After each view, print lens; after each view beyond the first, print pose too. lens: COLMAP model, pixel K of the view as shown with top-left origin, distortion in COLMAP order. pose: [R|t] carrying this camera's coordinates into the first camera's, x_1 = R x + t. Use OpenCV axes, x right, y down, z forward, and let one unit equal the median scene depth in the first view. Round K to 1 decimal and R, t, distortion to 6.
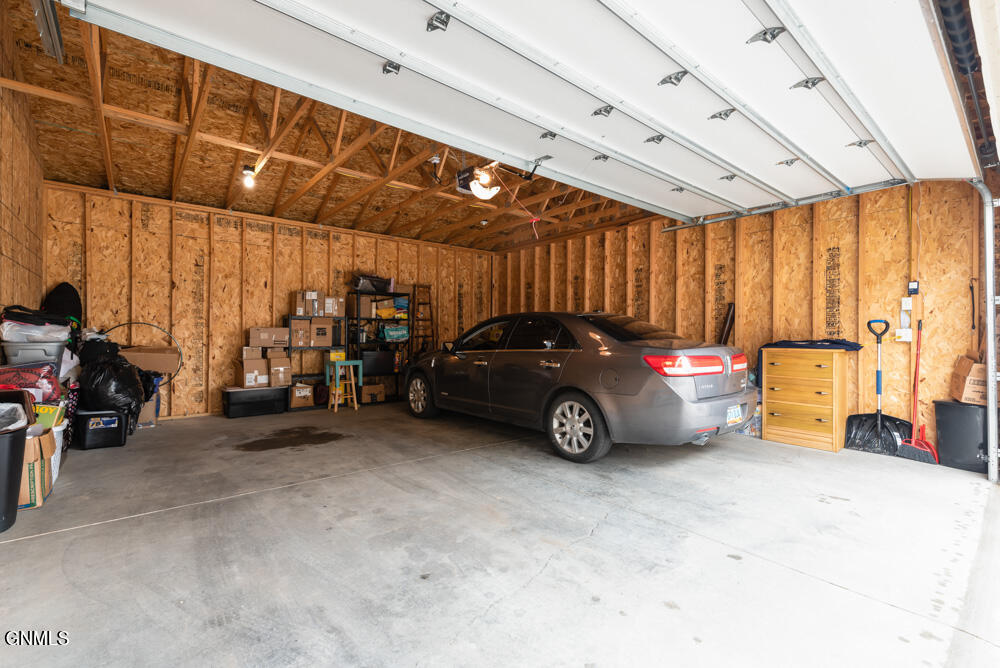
lens RADIAL K [[433.1, 0, 500.2], [0, 433.1, 335.6], [0, 0, 1]] dist [0.000882, -0.000130]
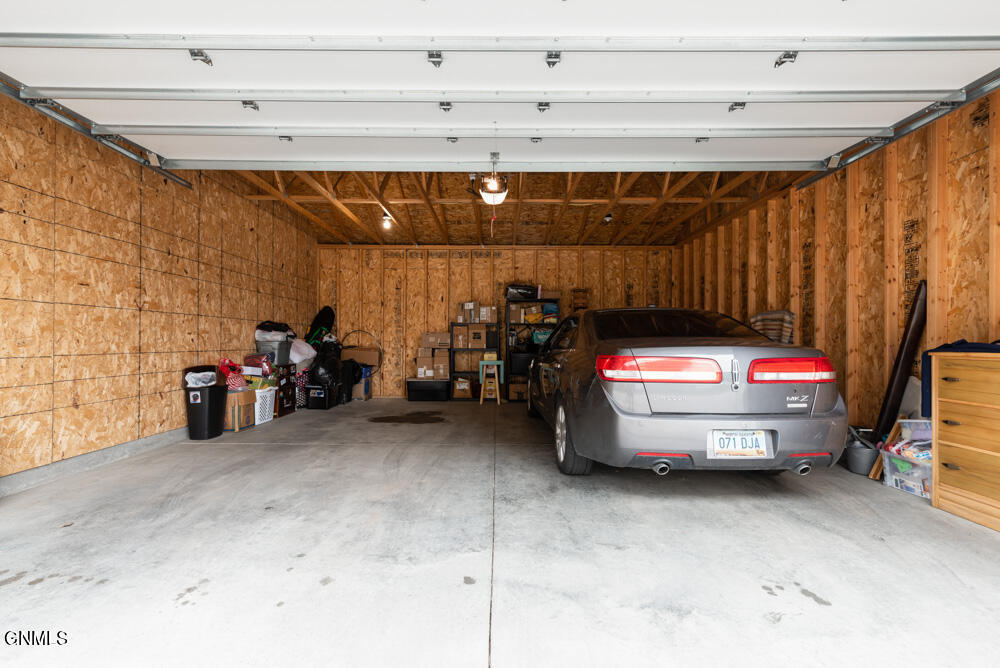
lens RADIAL K [[433.1, 0, 501.7], [0, 433.1, 338.4], [0, 0, 1]] dist [0.000882, -0.000130]
pose [[0.777166, -0.007964, -0.629245, 0.524963], [0.000280, 0.999924, -0.012310, 0.017317], [0.629295, 0.009391, 0.777109, 0.167004]]
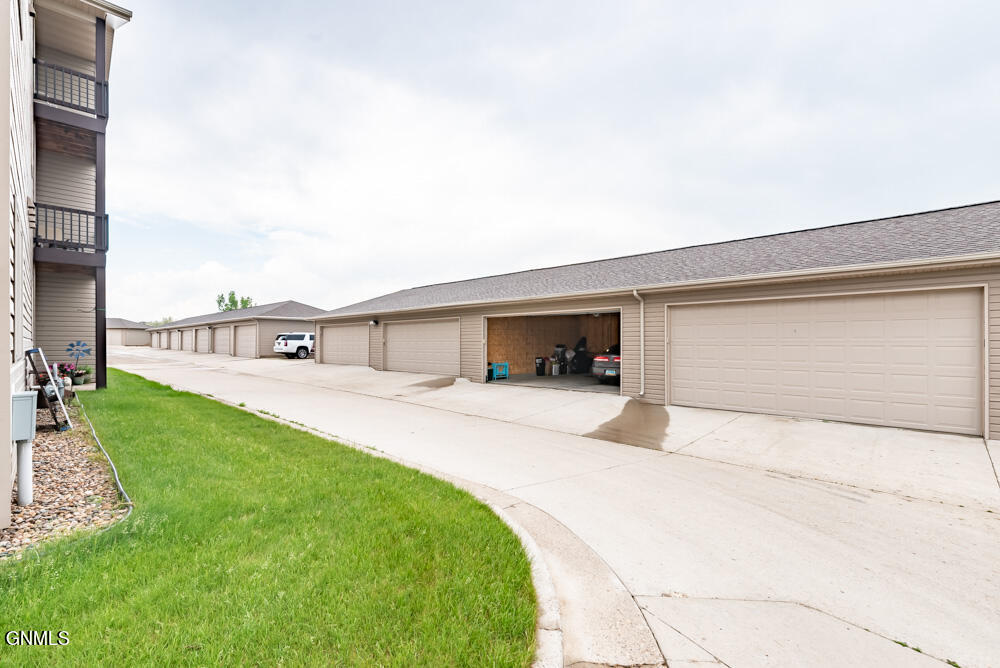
lens RADIAL K [[433.1, 0, 499.6], [0, 433.1, 336.1], [0, 0, 1]] dist [0.000882, -0.000130]
pose [[0.117205, -0.017148, -0.992960, 3.135298], [-0.000579, 0.999850, -0.017336, -0.054969], [0.993108, 0.002607, 0.117178, -0.295607]]
